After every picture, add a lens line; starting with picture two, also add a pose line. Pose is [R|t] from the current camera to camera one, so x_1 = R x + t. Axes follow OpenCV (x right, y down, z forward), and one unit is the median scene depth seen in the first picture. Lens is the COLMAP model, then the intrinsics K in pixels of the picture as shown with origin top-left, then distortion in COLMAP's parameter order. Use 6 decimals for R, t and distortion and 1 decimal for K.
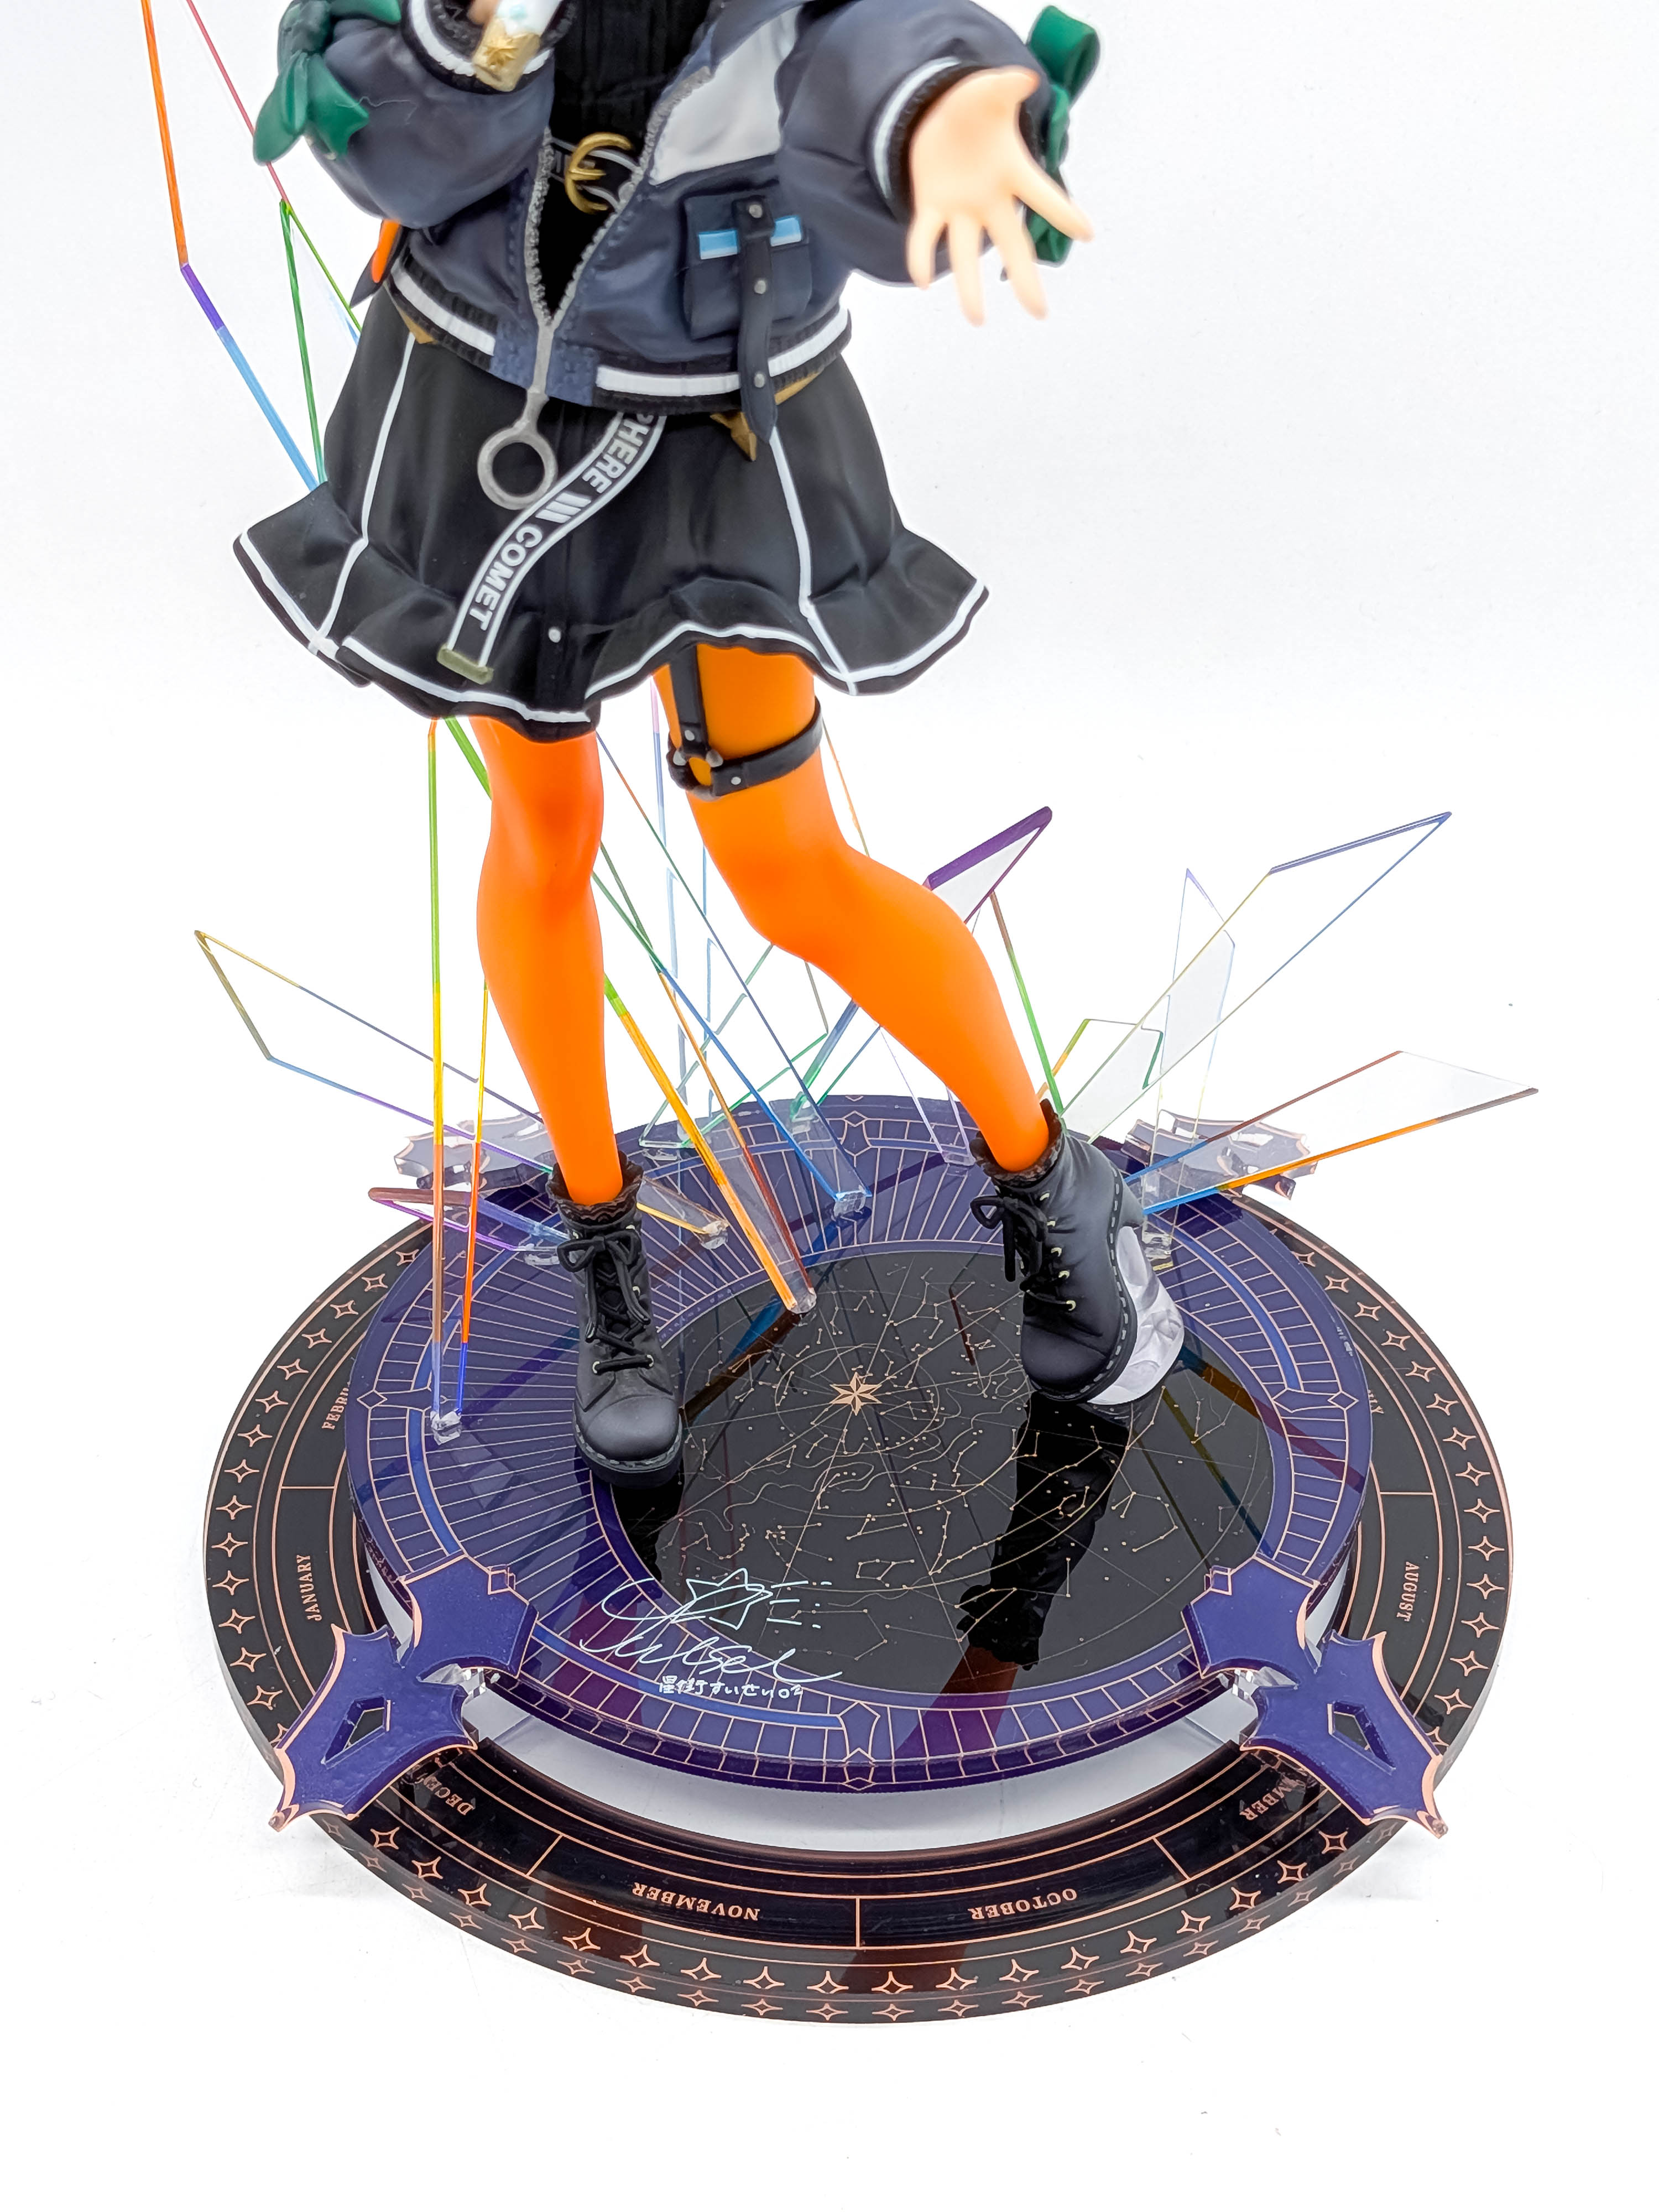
lens RADIAL K [[3276.7, 0, 817.5], [0, 3276.7, 1113.3], [0, 0, 1]] dist [0.085804, 0.000000]
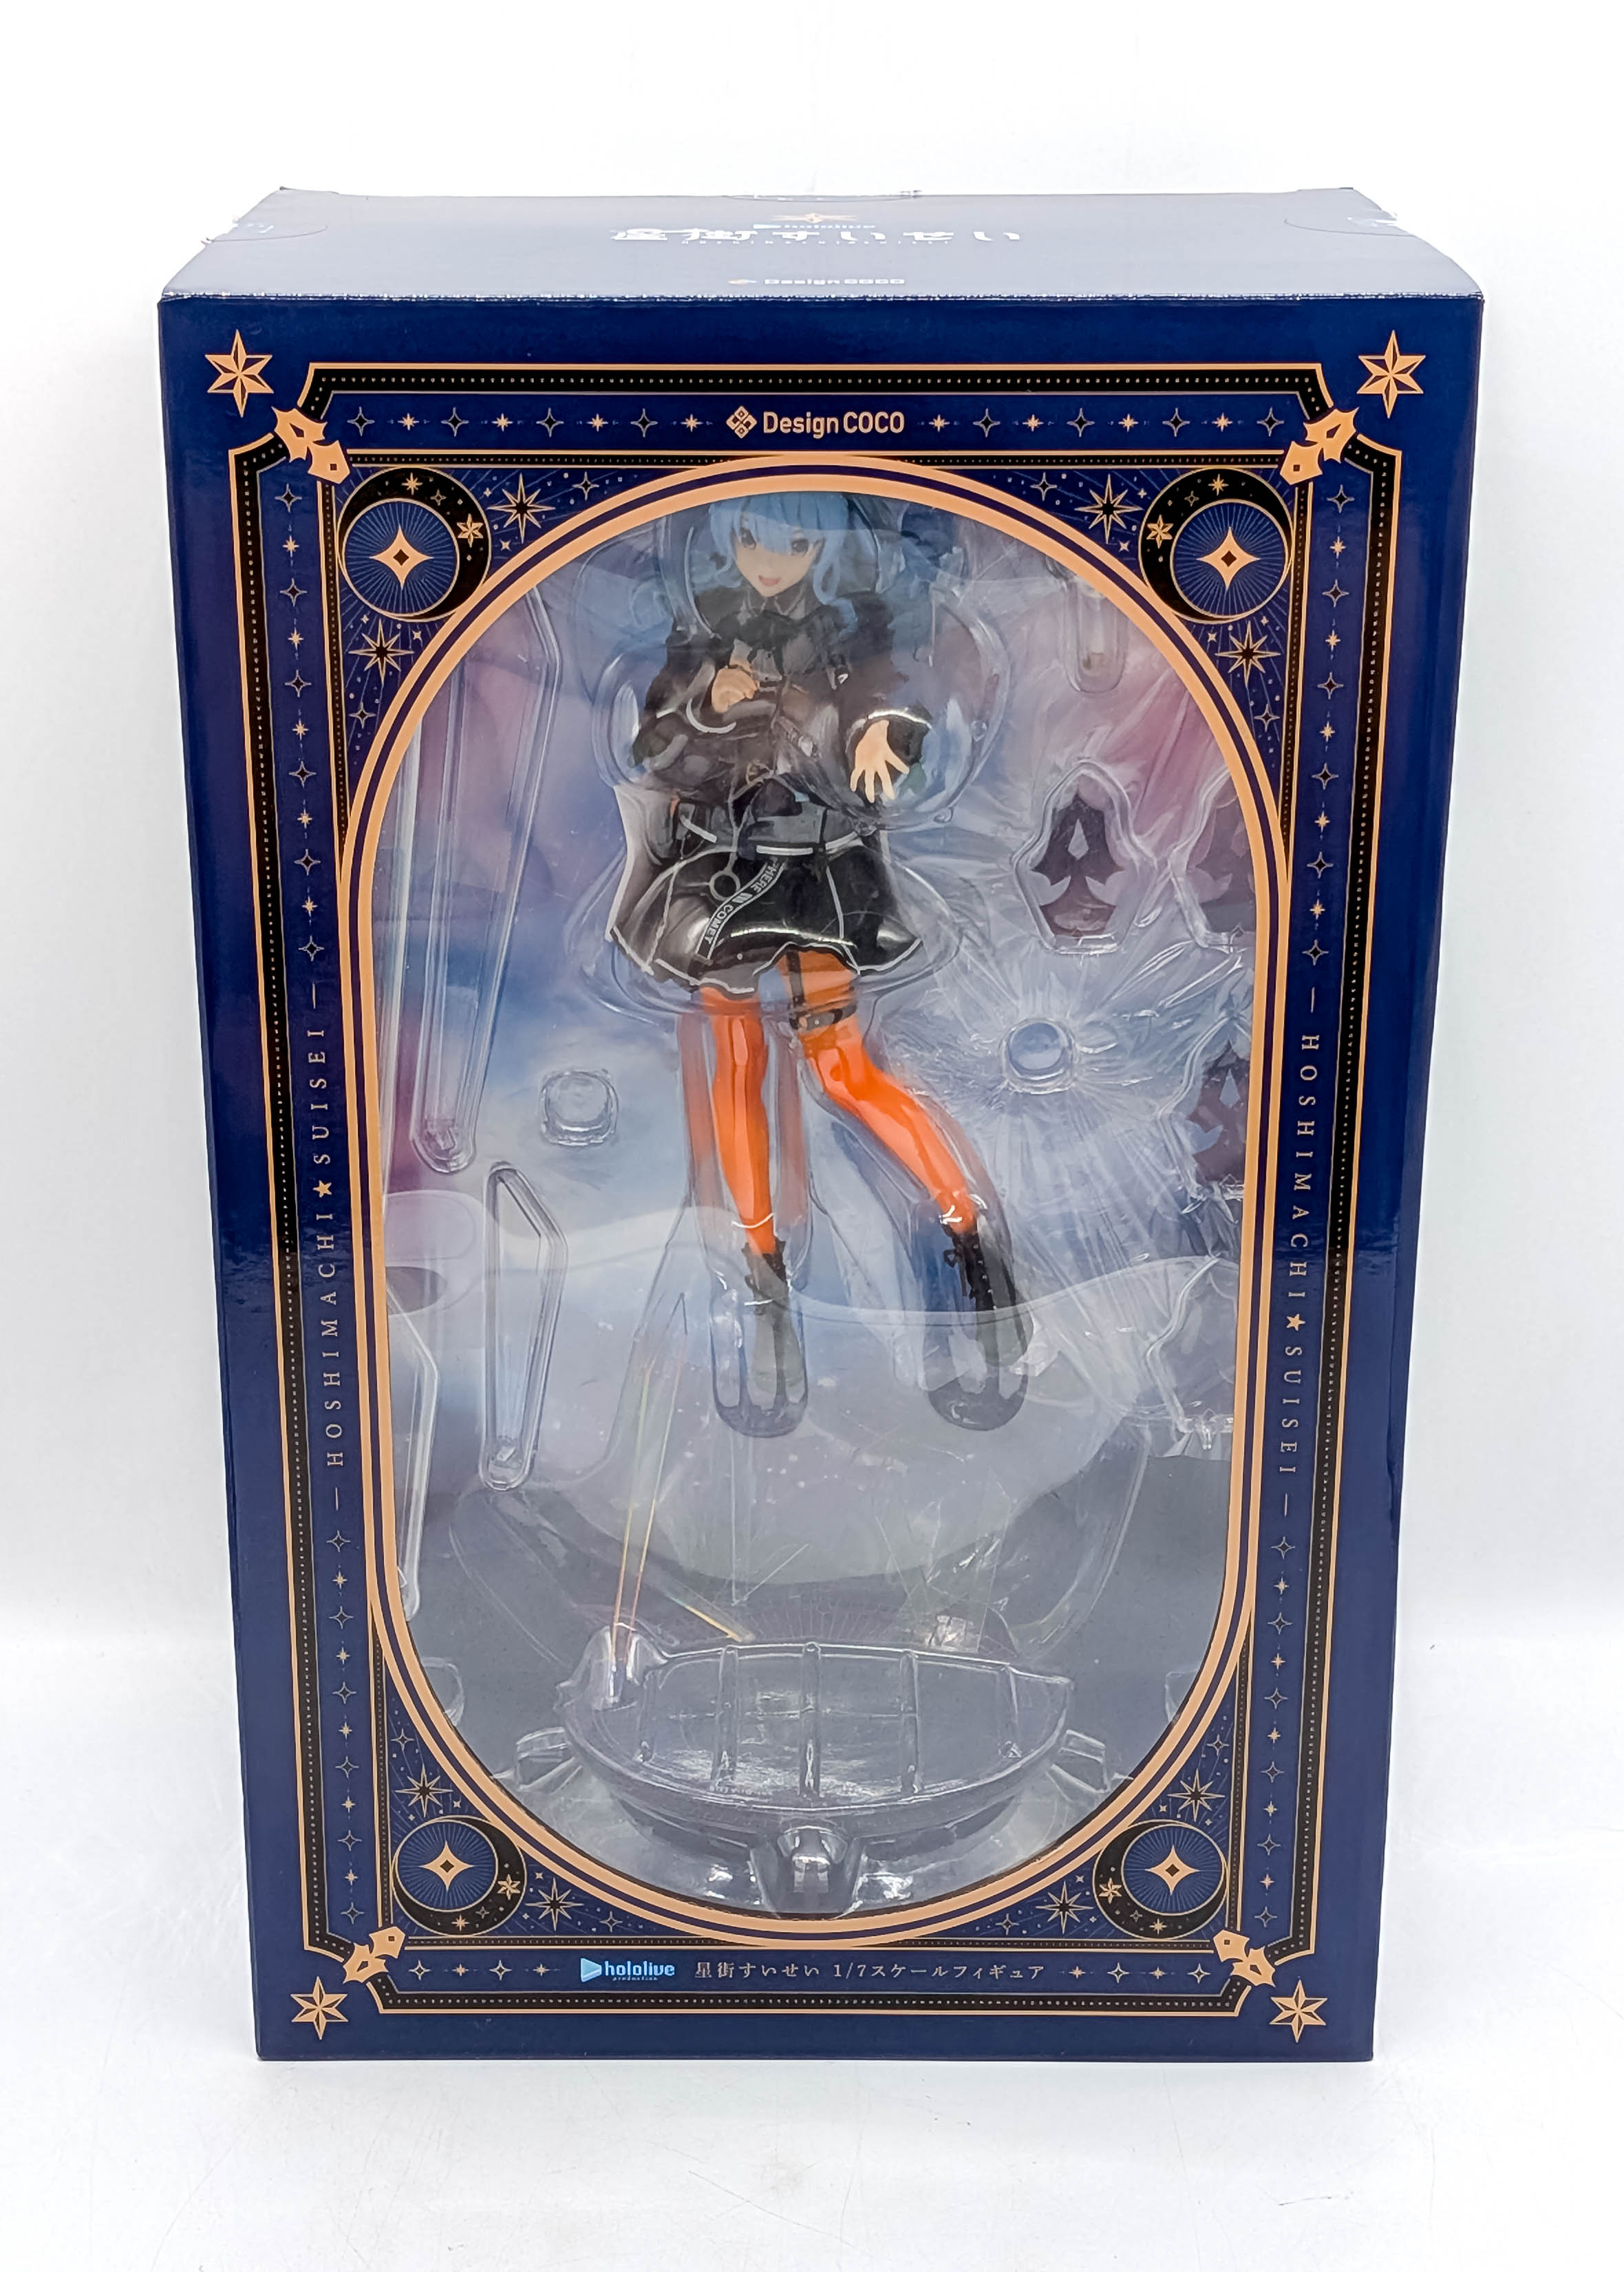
lens RADIAL K [[3982.8, 0, 824.3], [0, 3982.8, 1202.4], [0, 0, 1]] dist [0.111358, 0.000000]
pose [[0.994833, -0.004571, -0.101420, 0.290186], [-0.018294, 0.974563, -0.223365, 0.714203], [0.099861, 0.224066, 0.969444, -1.875109]]
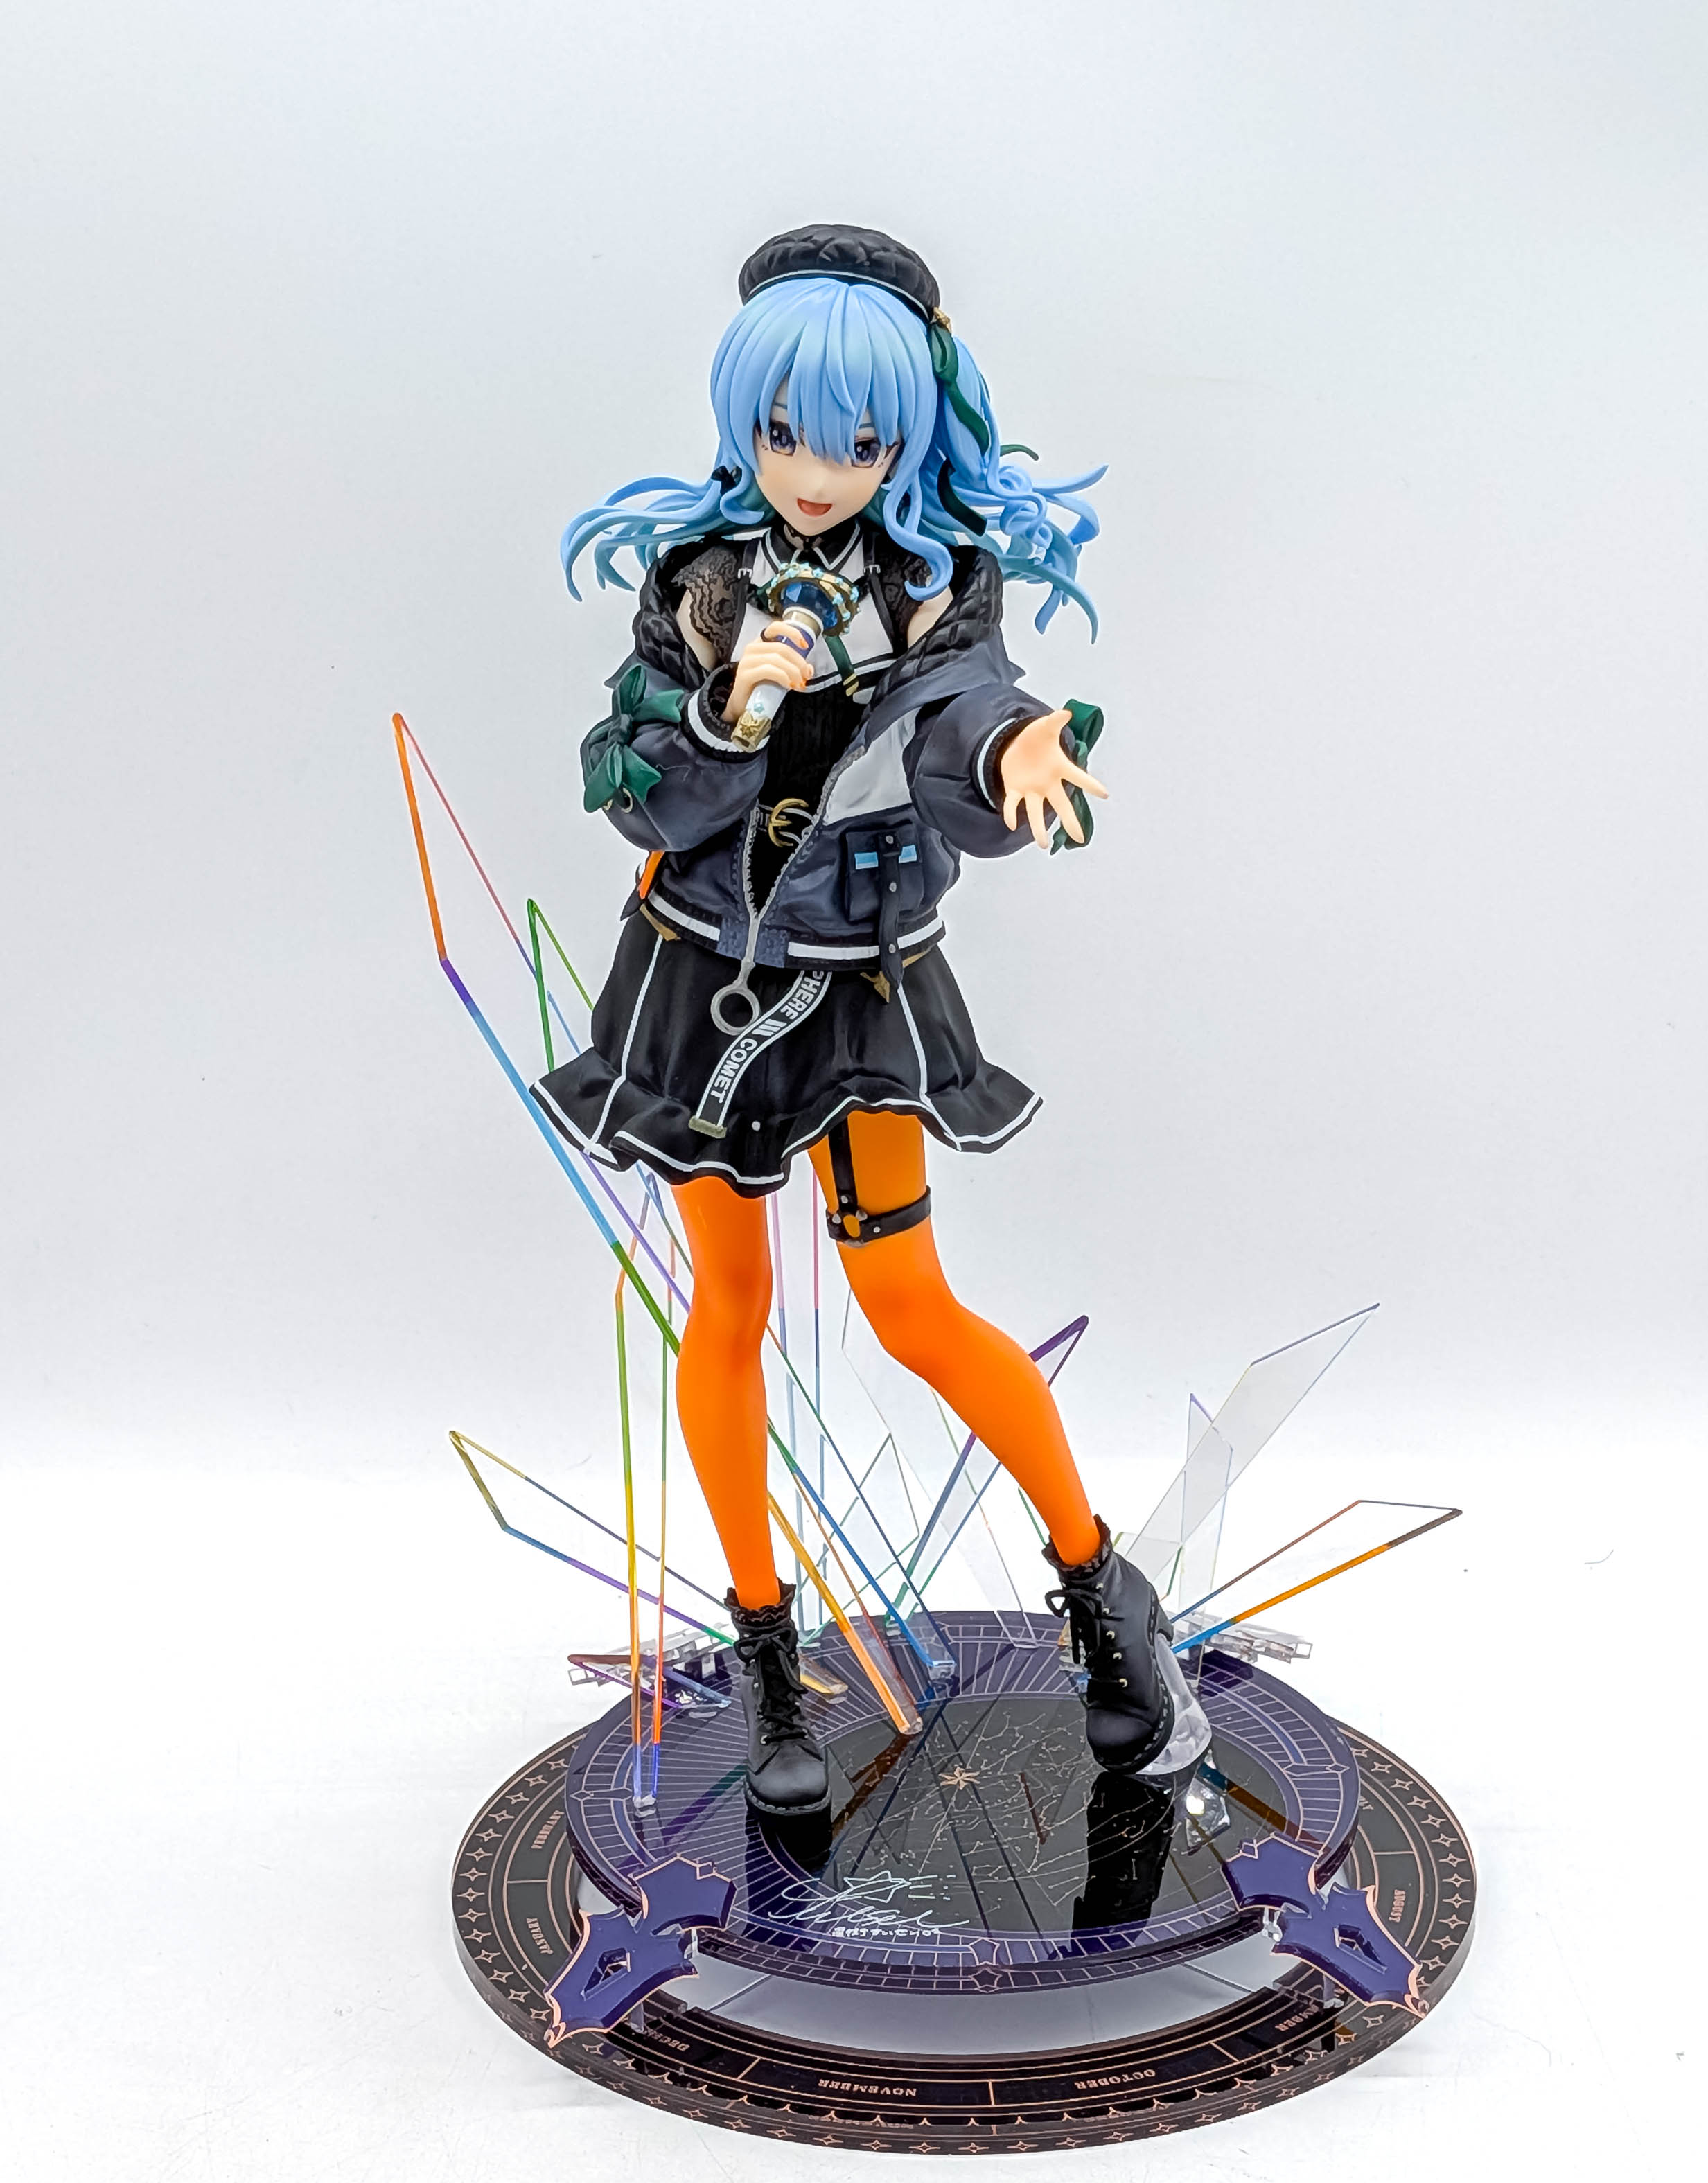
lens RADIAL K [[4080.2, 0, 867.4], [0, 4080.2, 1216.9], [0, 0, 1]] dist [0.103154, 0.000000]
pose [[0.998809, -0.029847, 0.038607, -0.106475], [0.039724, 0.956802, -0.288013, 0.447399], [-0.028343, 0.289204, 0.956848, -0.794701]]
